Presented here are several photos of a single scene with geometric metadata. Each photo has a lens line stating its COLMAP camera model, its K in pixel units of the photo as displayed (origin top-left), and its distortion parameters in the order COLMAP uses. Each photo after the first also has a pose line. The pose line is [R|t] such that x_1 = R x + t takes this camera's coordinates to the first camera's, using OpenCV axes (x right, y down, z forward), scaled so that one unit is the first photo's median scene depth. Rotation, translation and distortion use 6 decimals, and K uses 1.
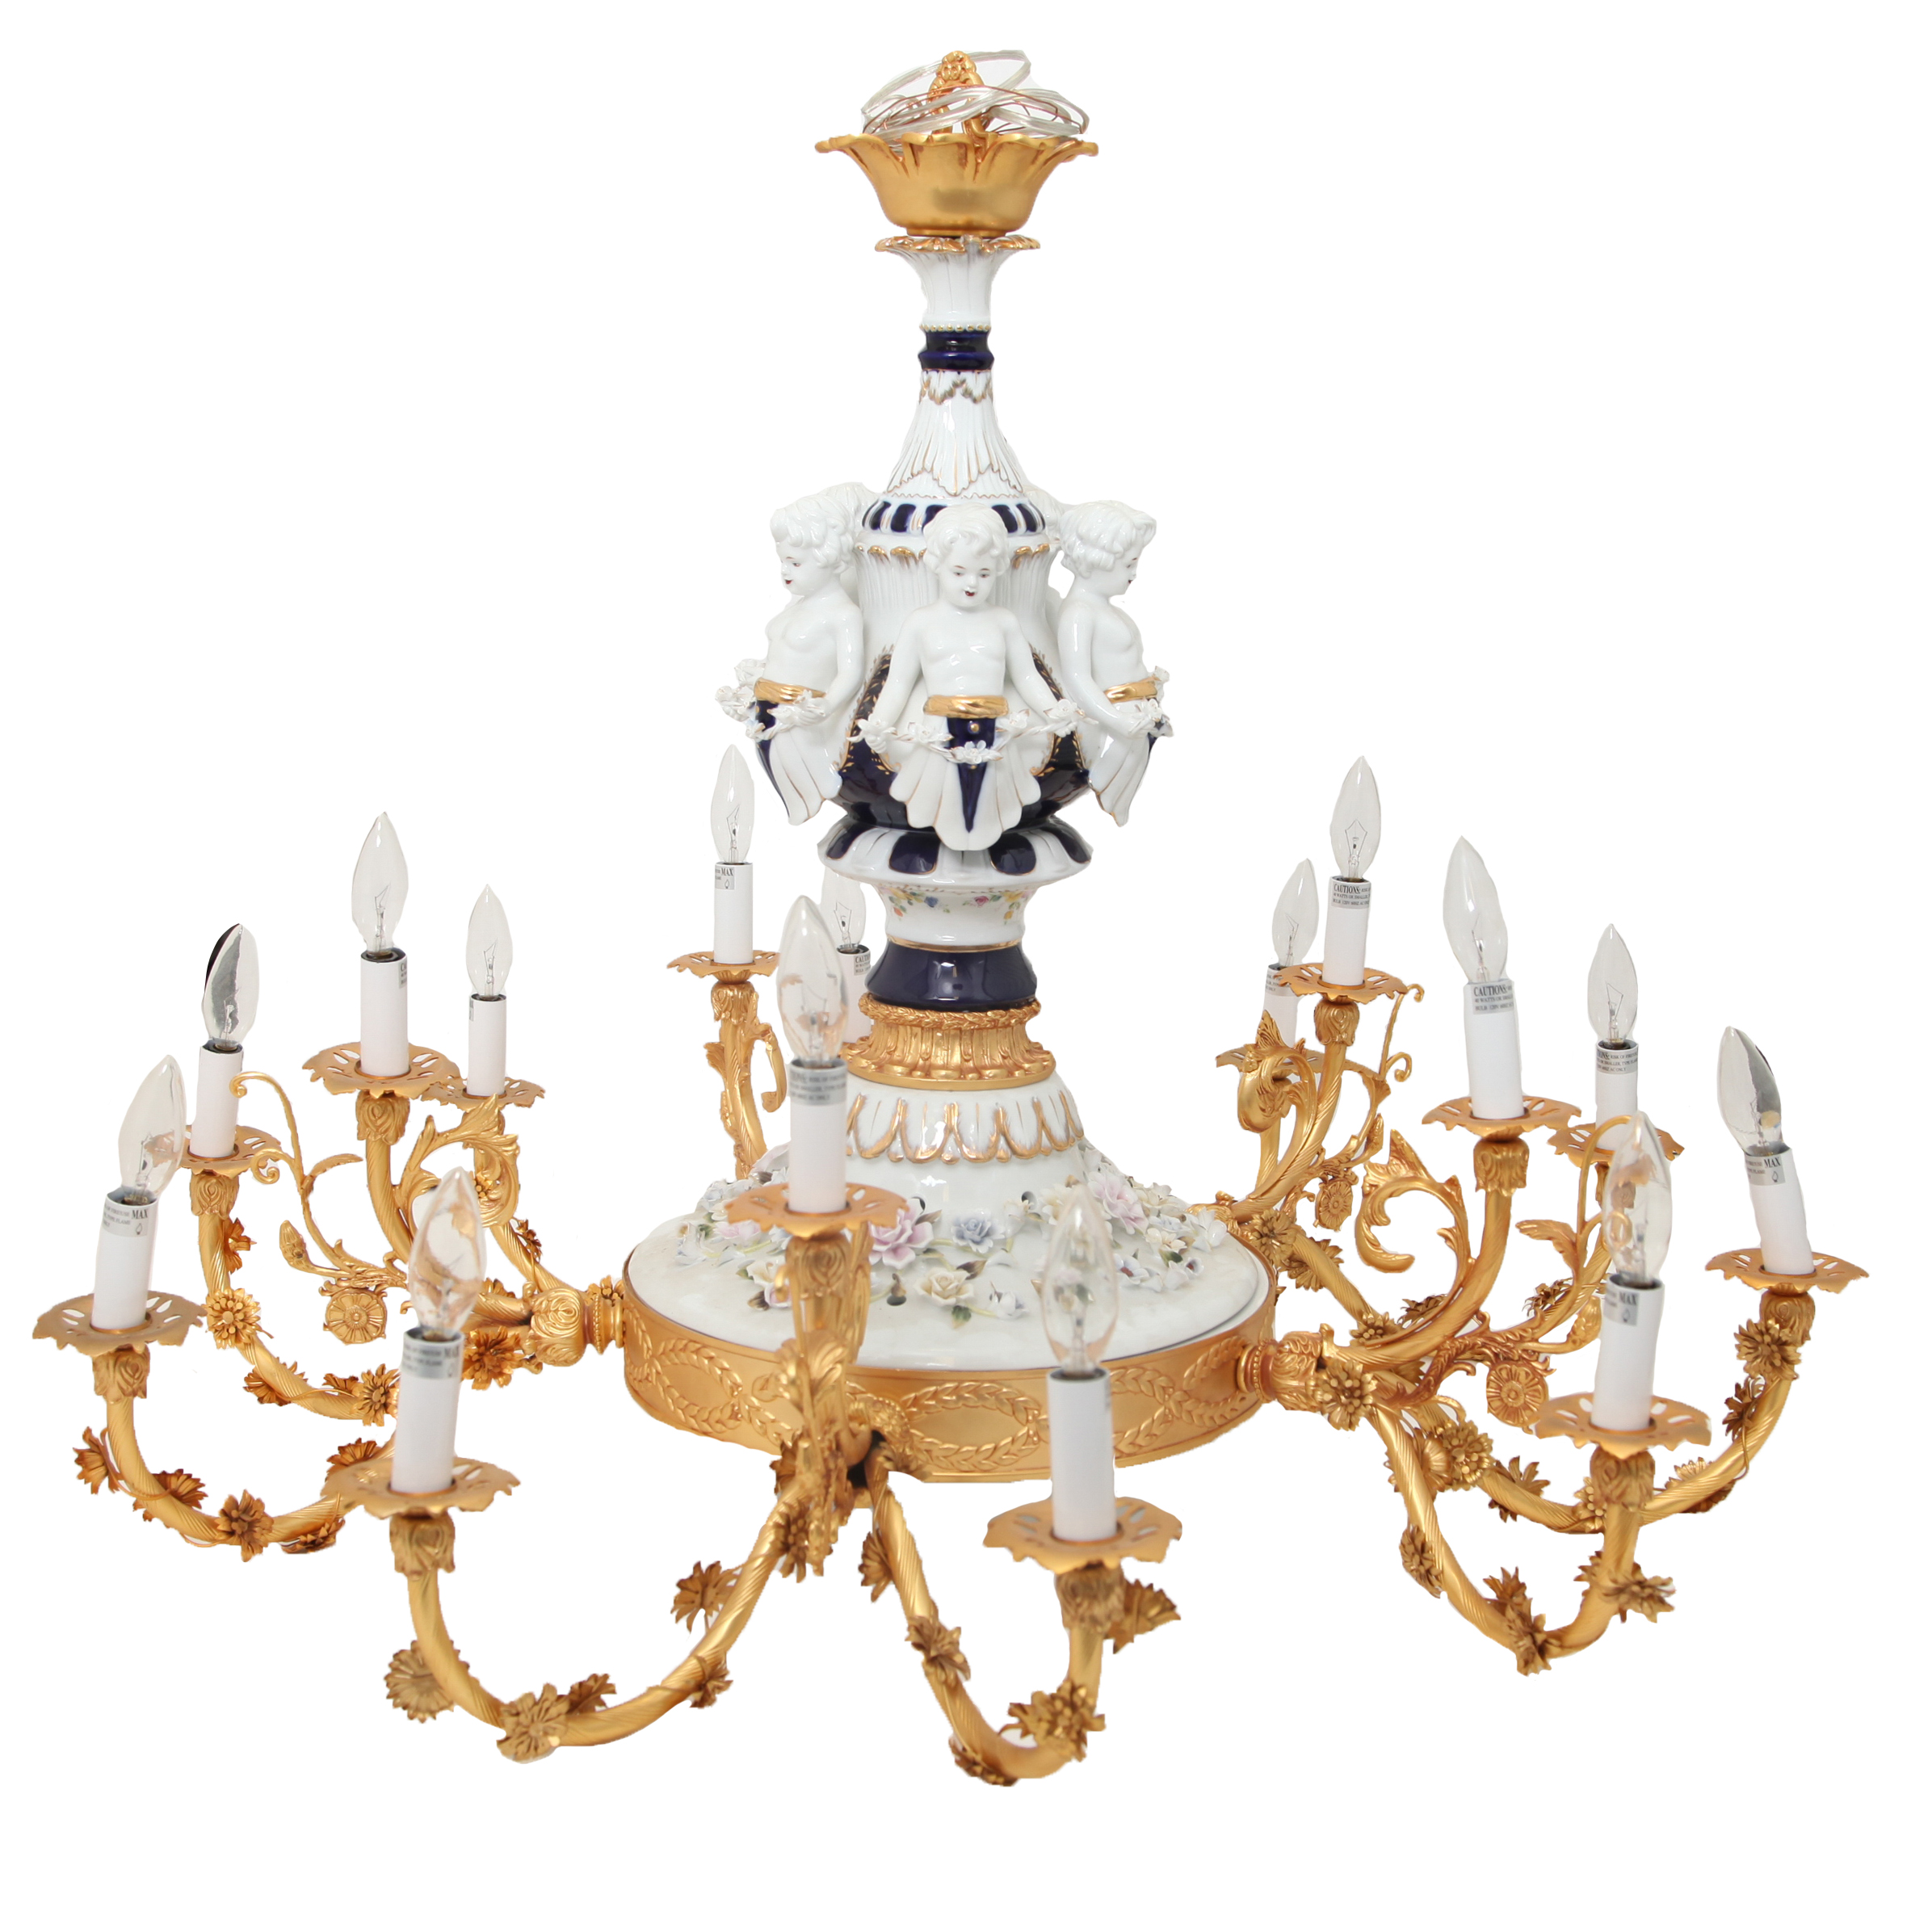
lens RADIAL K [[3090.1, 0, 979.6], [0, 3090.1, 969.9], [0, 0, 1]] dist [-0.048730, 0.000000]
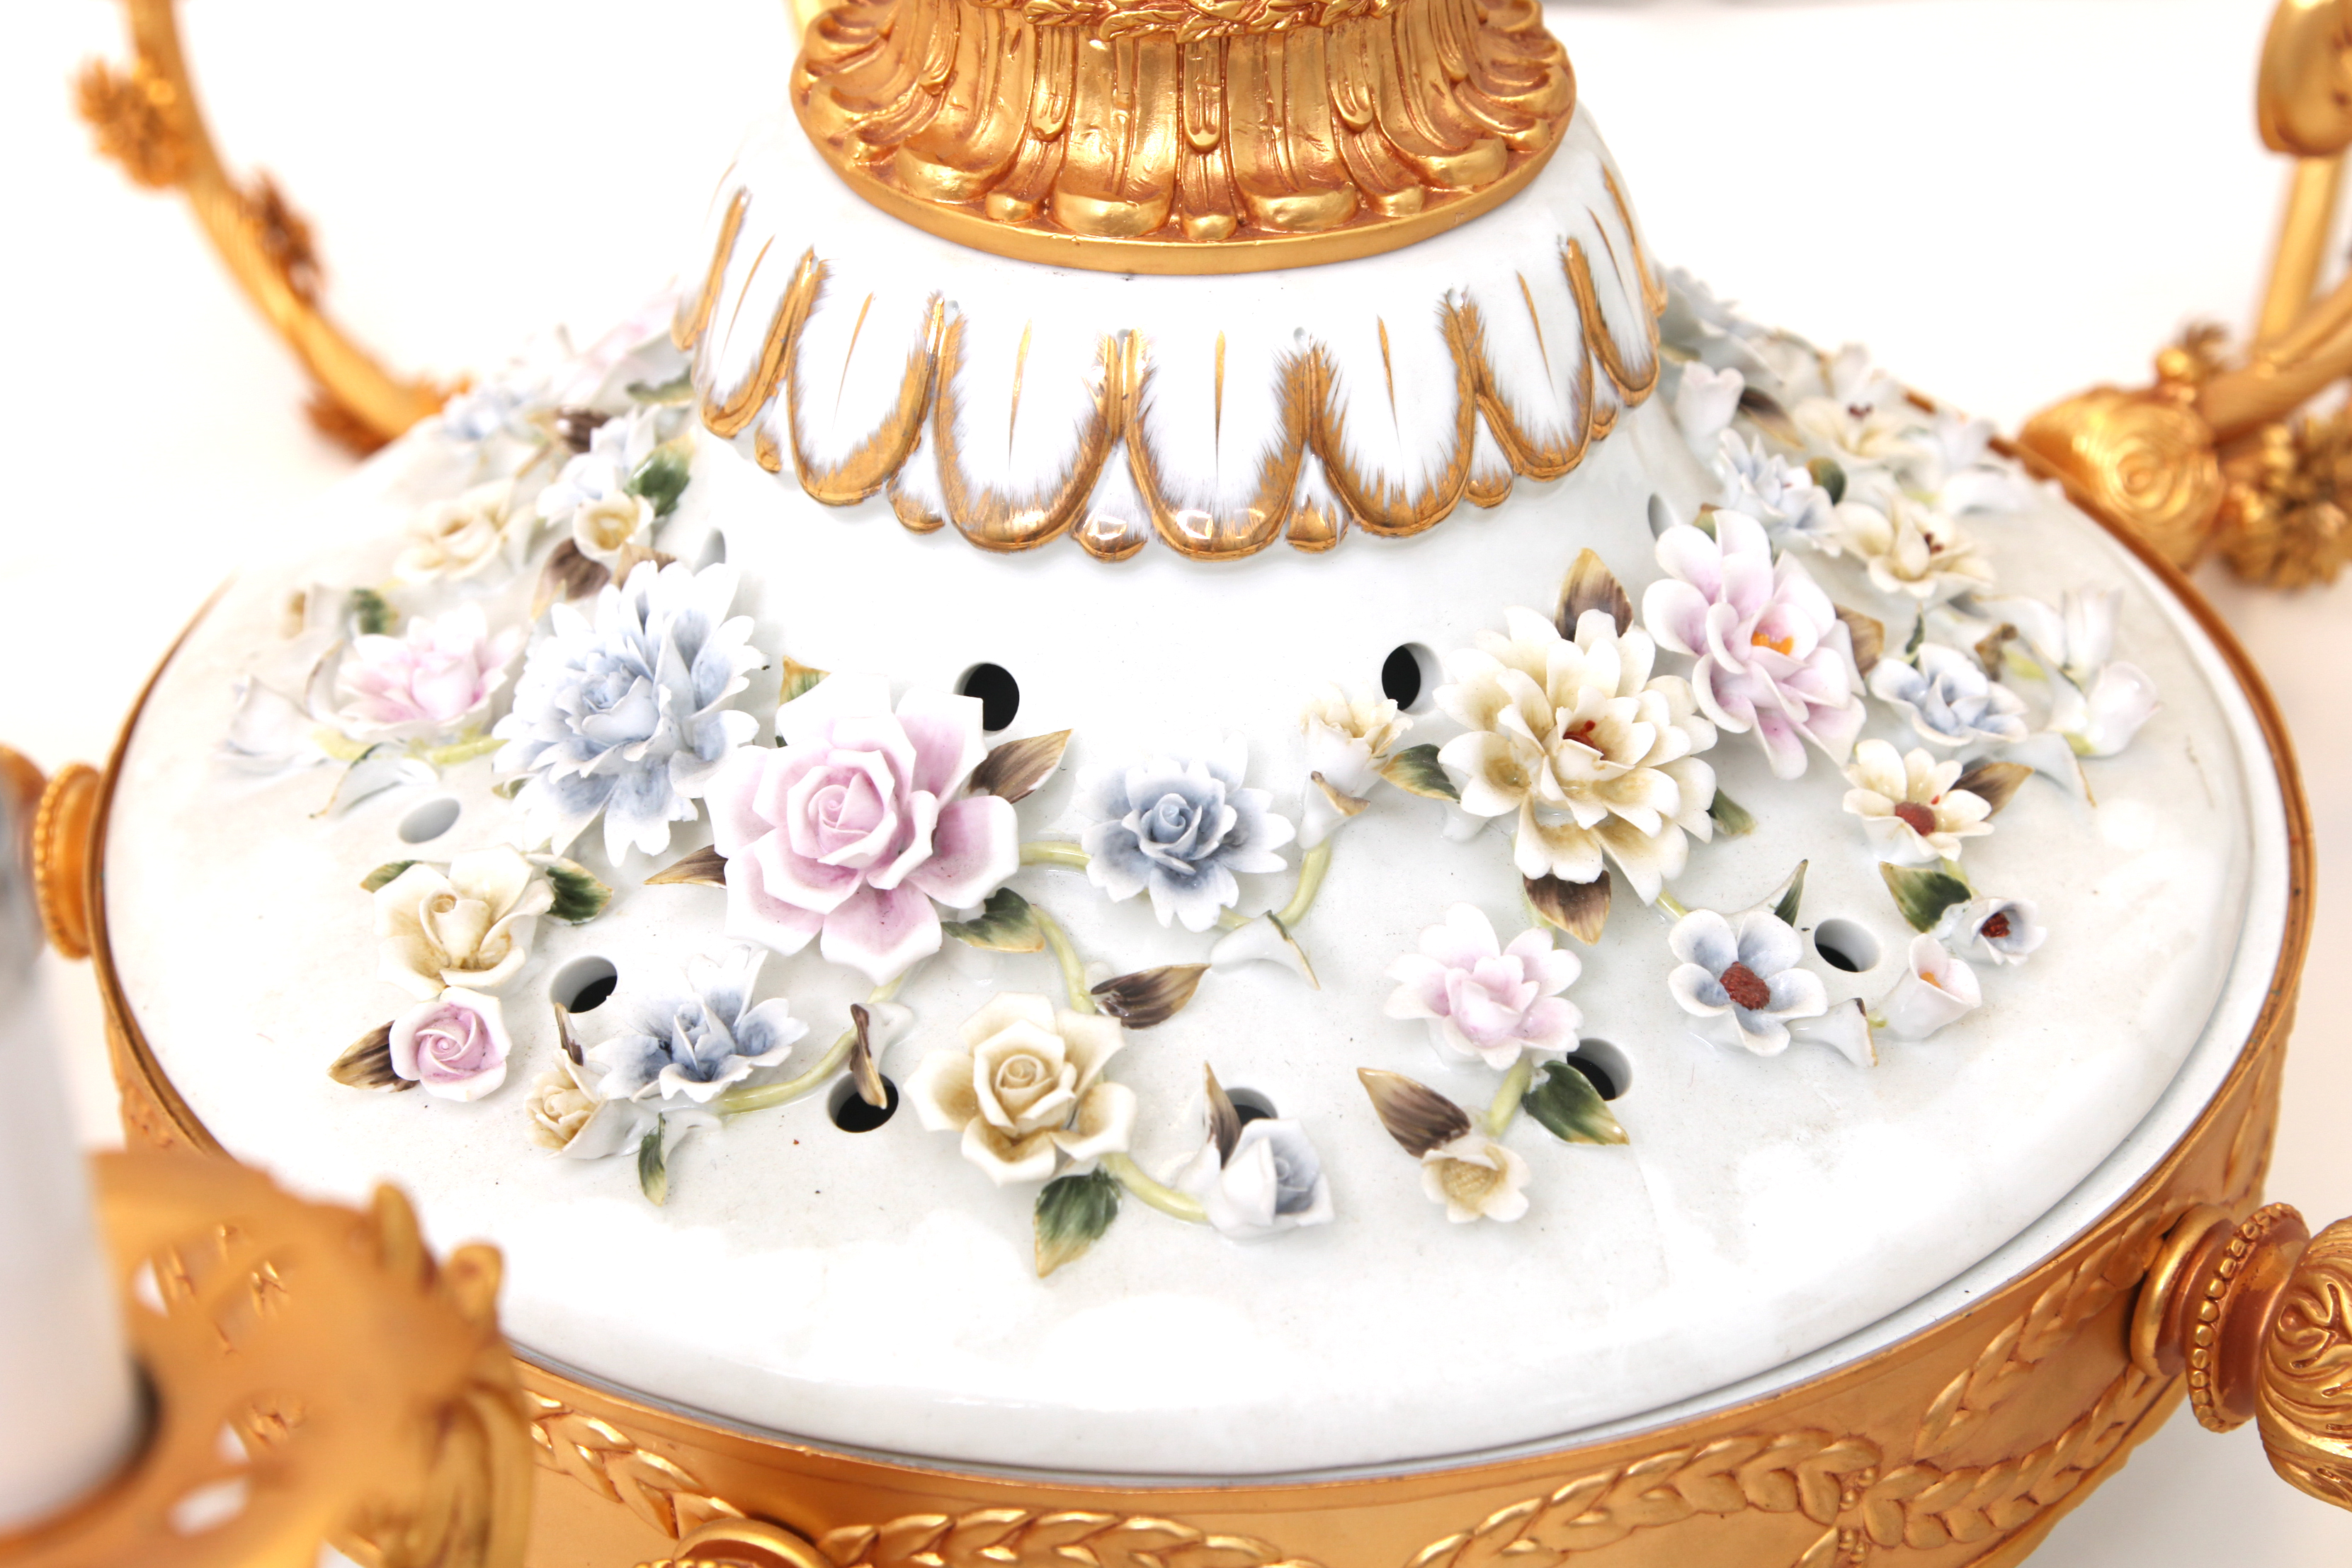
lens RADIAL K [[4135.6, 0, 1235.9], [0, 4135.6, 757.0], [0, 0, 1]] dist [0.122309, 0.000000]
pose [[0.987714, 0.069879, -0.139780, 0.052555], [-0.012448, 0.926794, 0.375364, -0.056439], [0.155778, -0.369012, 0.916277, 0.662667]]
